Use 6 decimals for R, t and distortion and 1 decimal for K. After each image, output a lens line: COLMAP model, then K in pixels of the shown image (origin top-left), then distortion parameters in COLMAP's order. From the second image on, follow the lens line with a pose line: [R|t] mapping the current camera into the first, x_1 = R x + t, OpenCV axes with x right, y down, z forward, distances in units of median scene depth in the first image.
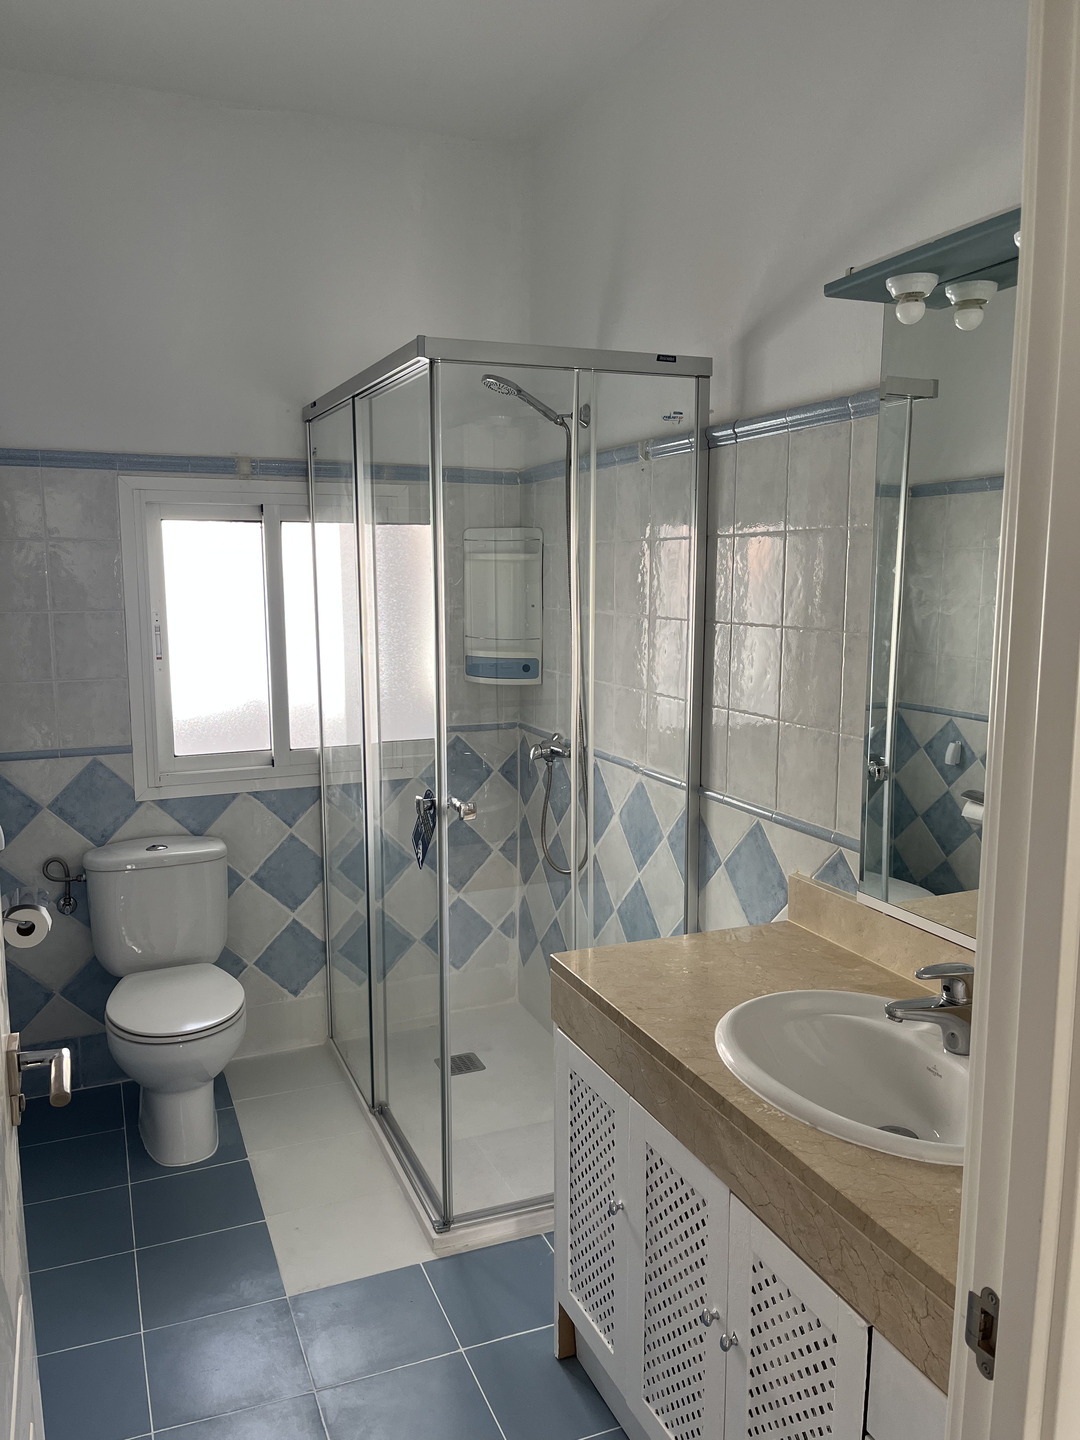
lens RADIAL K [[1087.5, 0, 540.1], [0, 1087.5, 724.1], [0, 0, 1]] dist [0.049059, -0.072450]
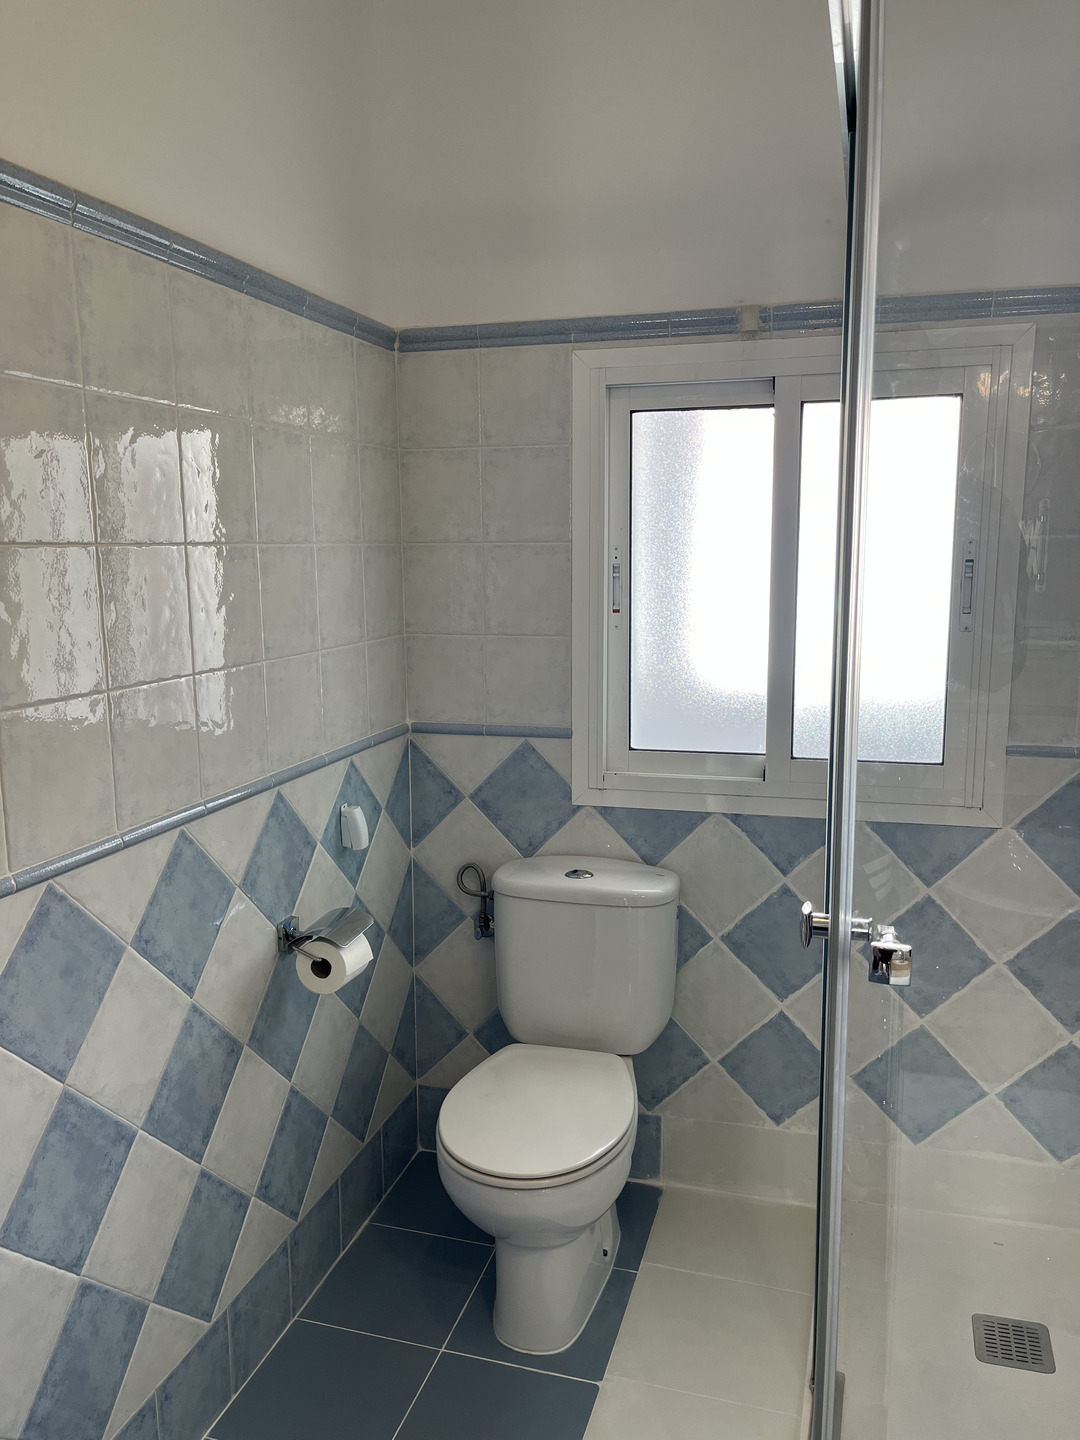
lens RADIAL K [[1087.5, 0, 540.9], [0, 1087.5, 720.4], [0, 0, 1]] dist [0.049059, -0.072450]
pose [[0.770496, 0.096691, -0.630069, 0.067526], [-0.080380, 0.995276, 0.054442, -0.023433], [0.632357, 0.008697, 0.774629, 0.419094]]
